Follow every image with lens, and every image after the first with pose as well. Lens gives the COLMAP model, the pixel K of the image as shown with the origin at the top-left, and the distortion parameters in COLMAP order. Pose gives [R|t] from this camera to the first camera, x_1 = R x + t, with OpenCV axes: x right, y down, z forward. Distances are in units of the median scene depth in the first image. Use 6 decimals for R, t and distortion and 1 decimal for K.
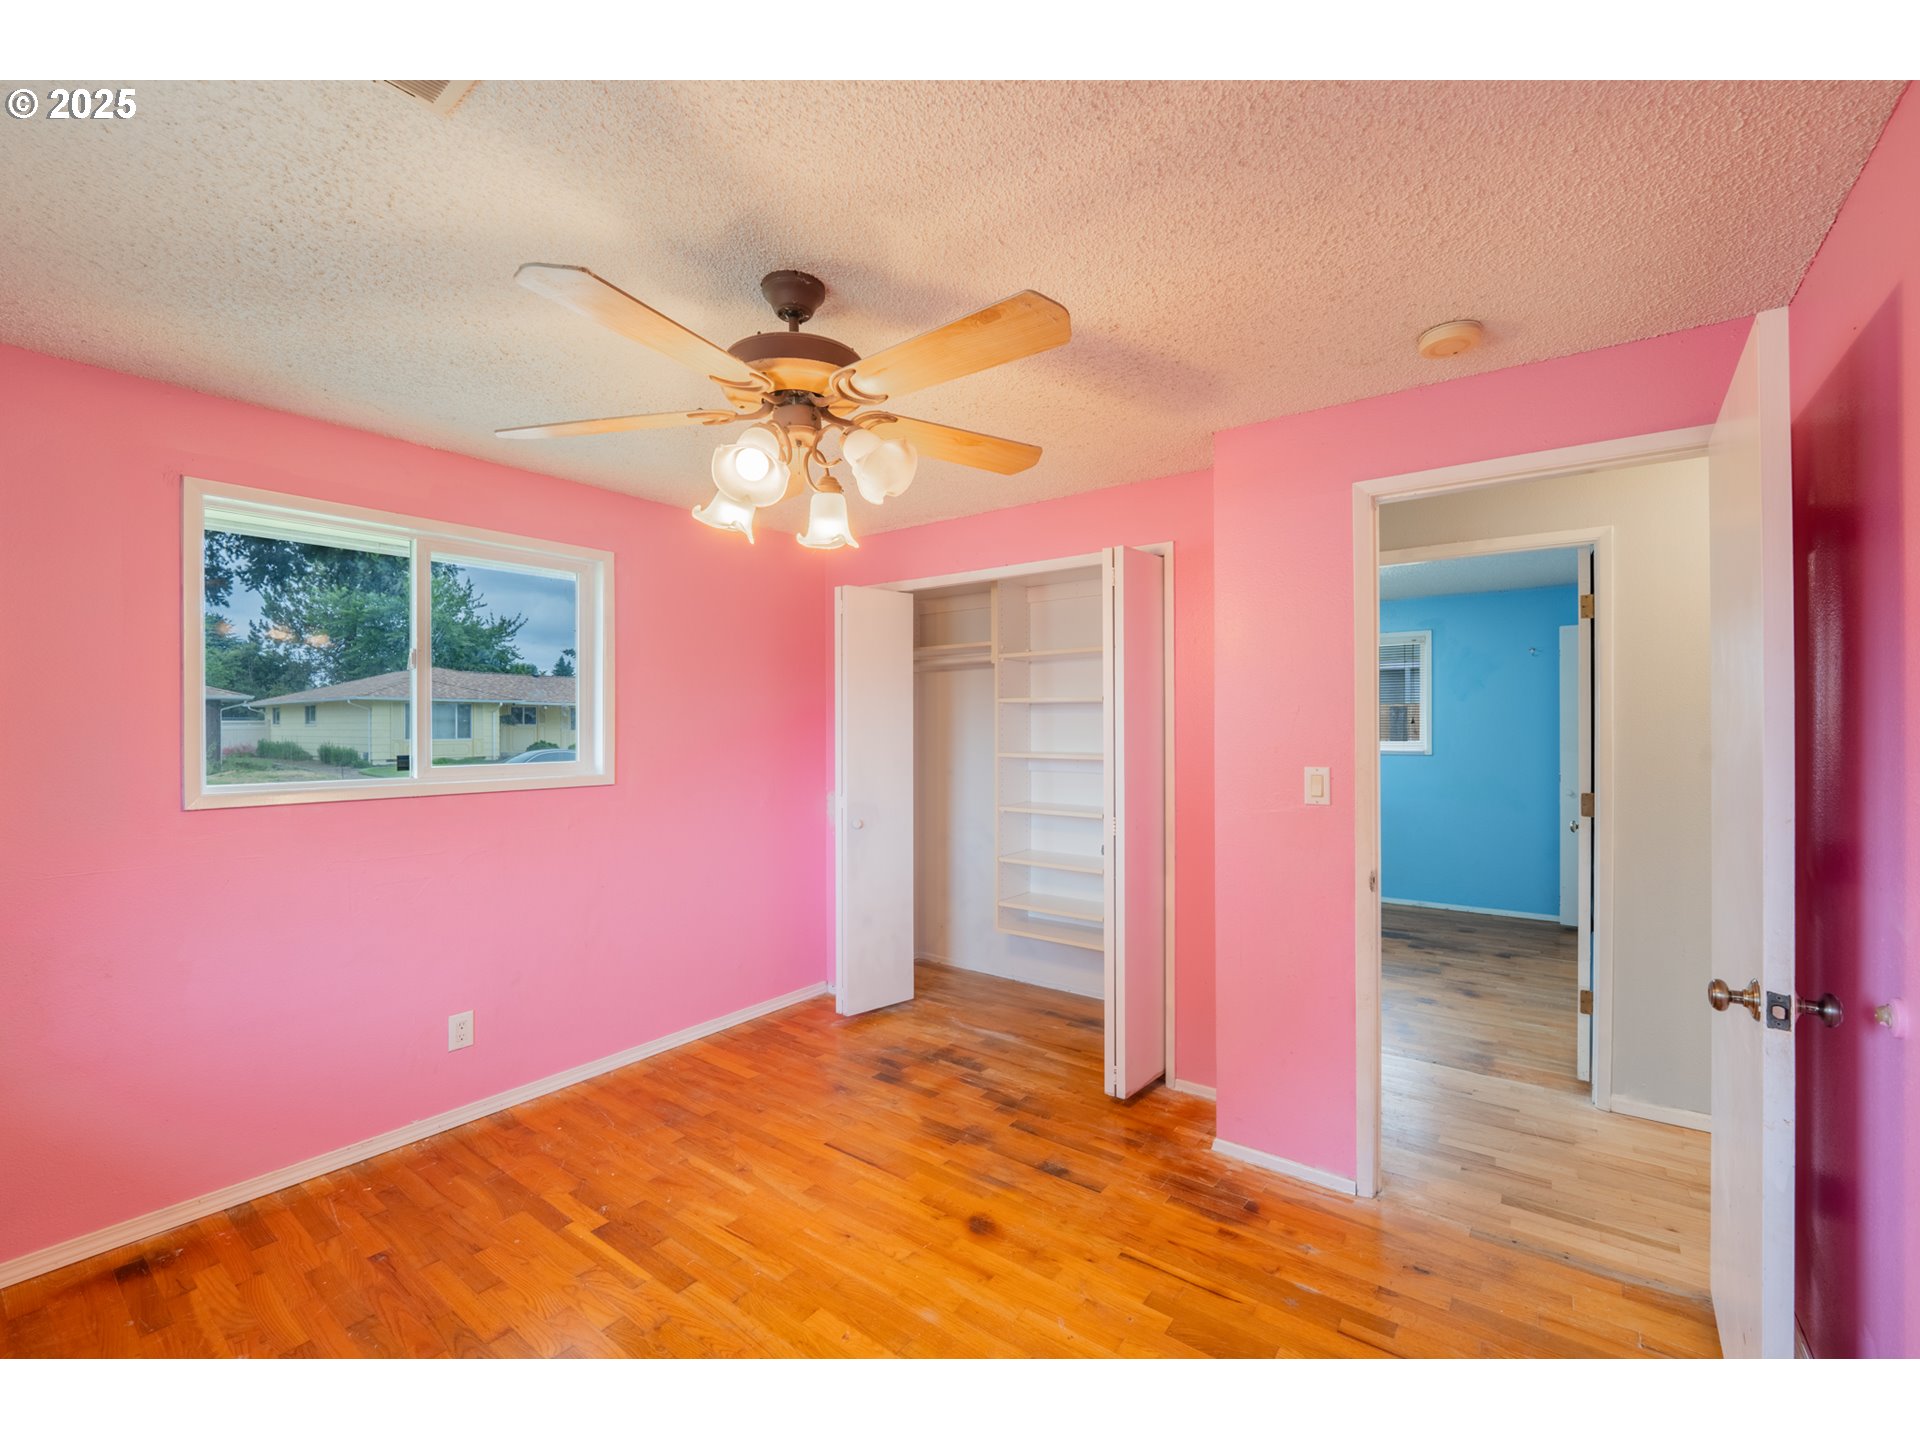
lens RADIAL K [[807.7, 0, 948.7], [0, 807.7, 703.7], [0, 0, 1]] dist [-0.012727, -0.000389]
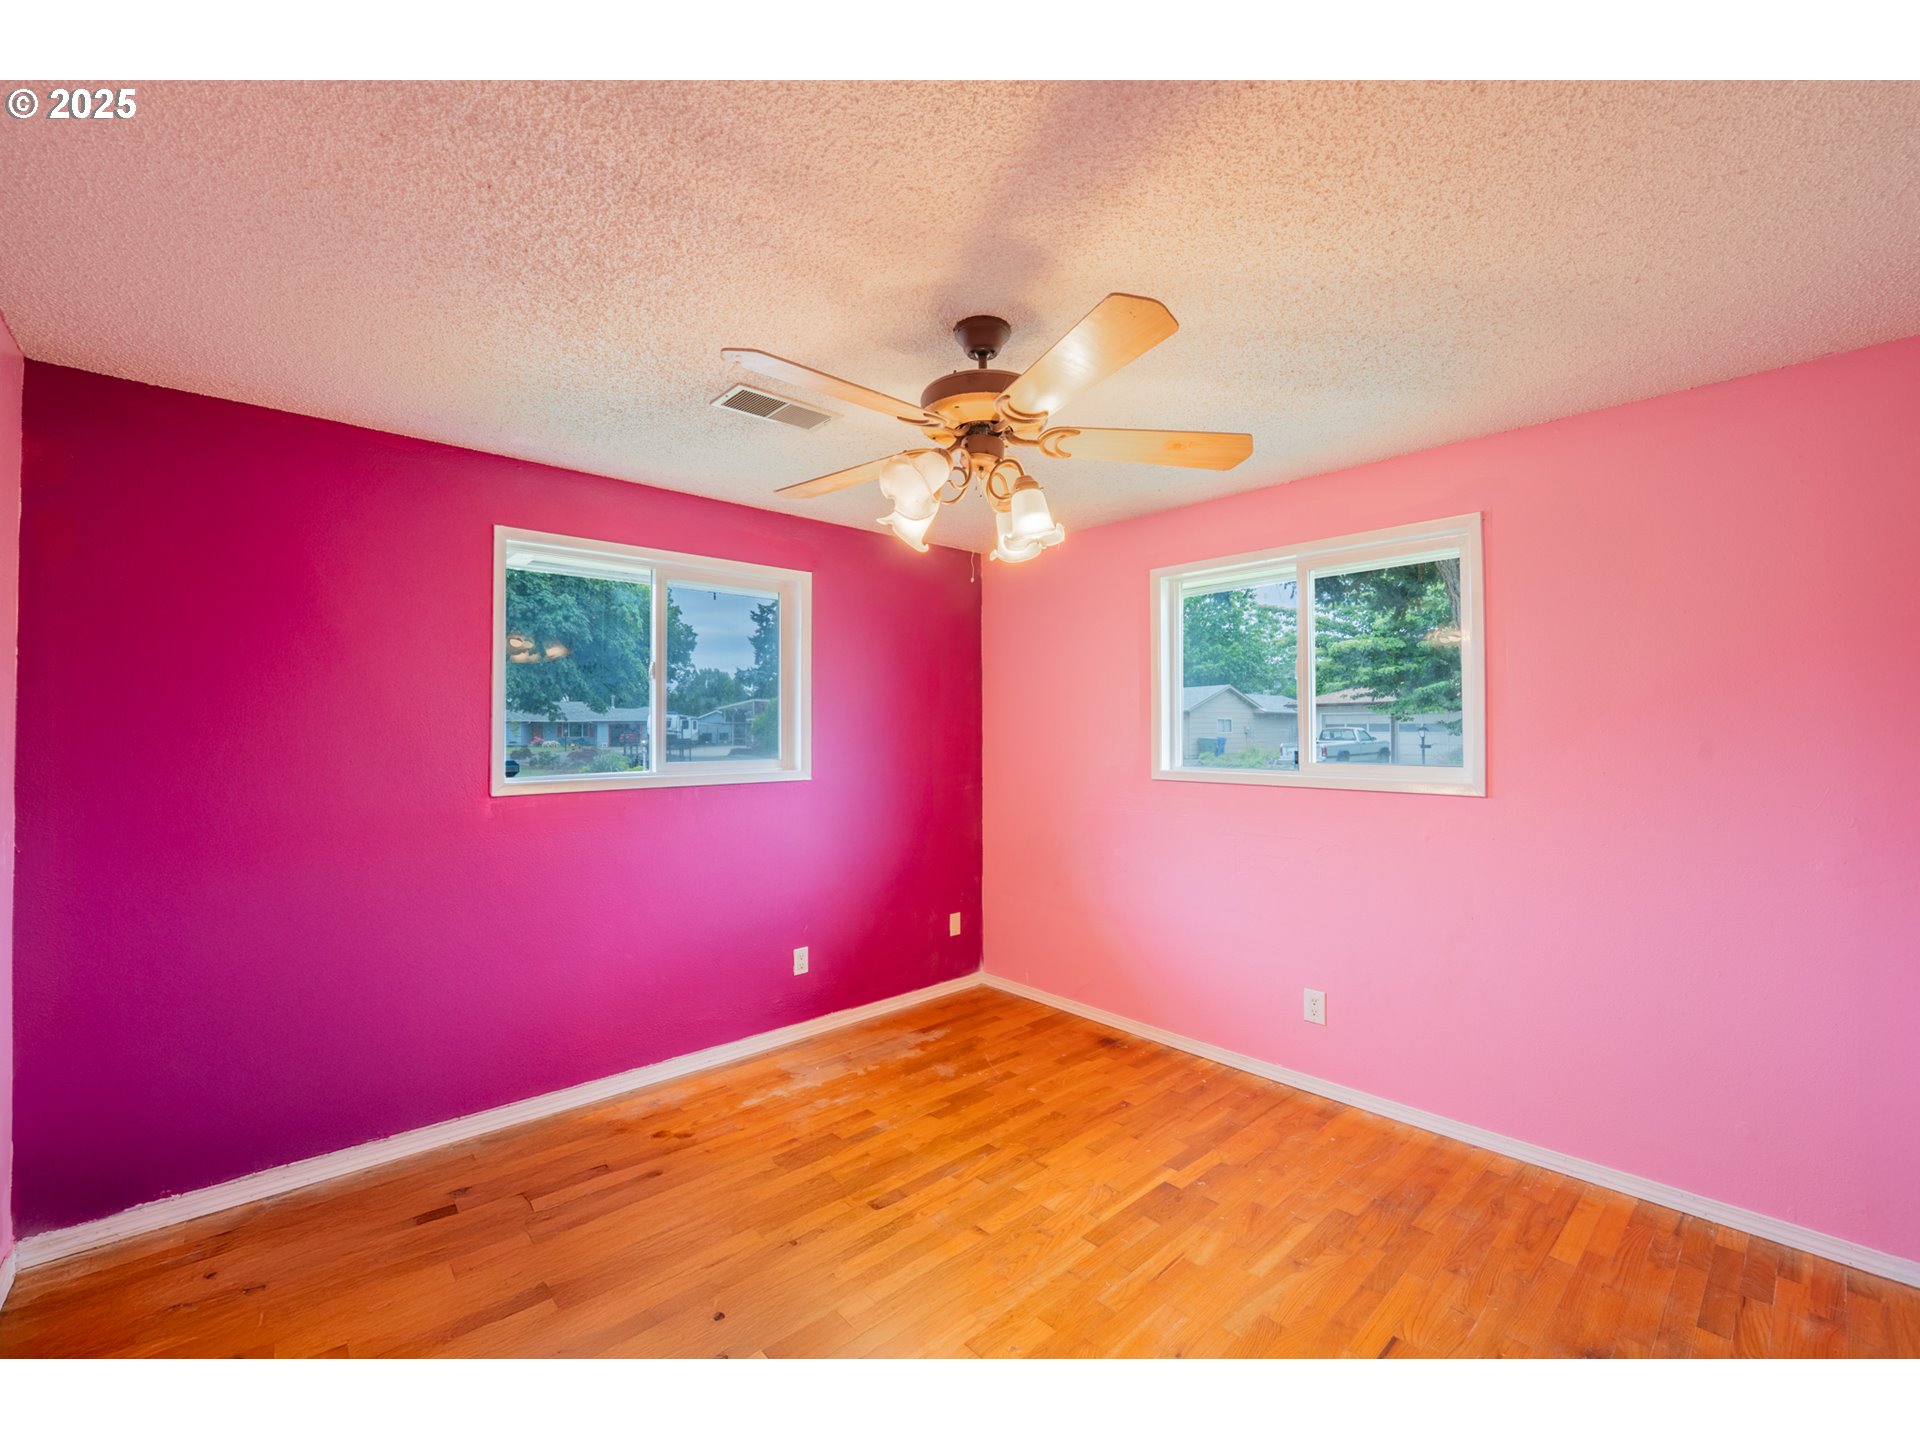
lens RADIAL K [[807.7, 0, 948.7], [0, 807.7, 703.7], [0, 0, 1]] dist [-0.012727, -0.000389]
pose [[-0.162305, -0.019323, -0.986551, 0.693547], [0.023985, 0.999436, -0.023521, 0.014269], [0.986449, -0.027480, -0.161750, 0.875698]]
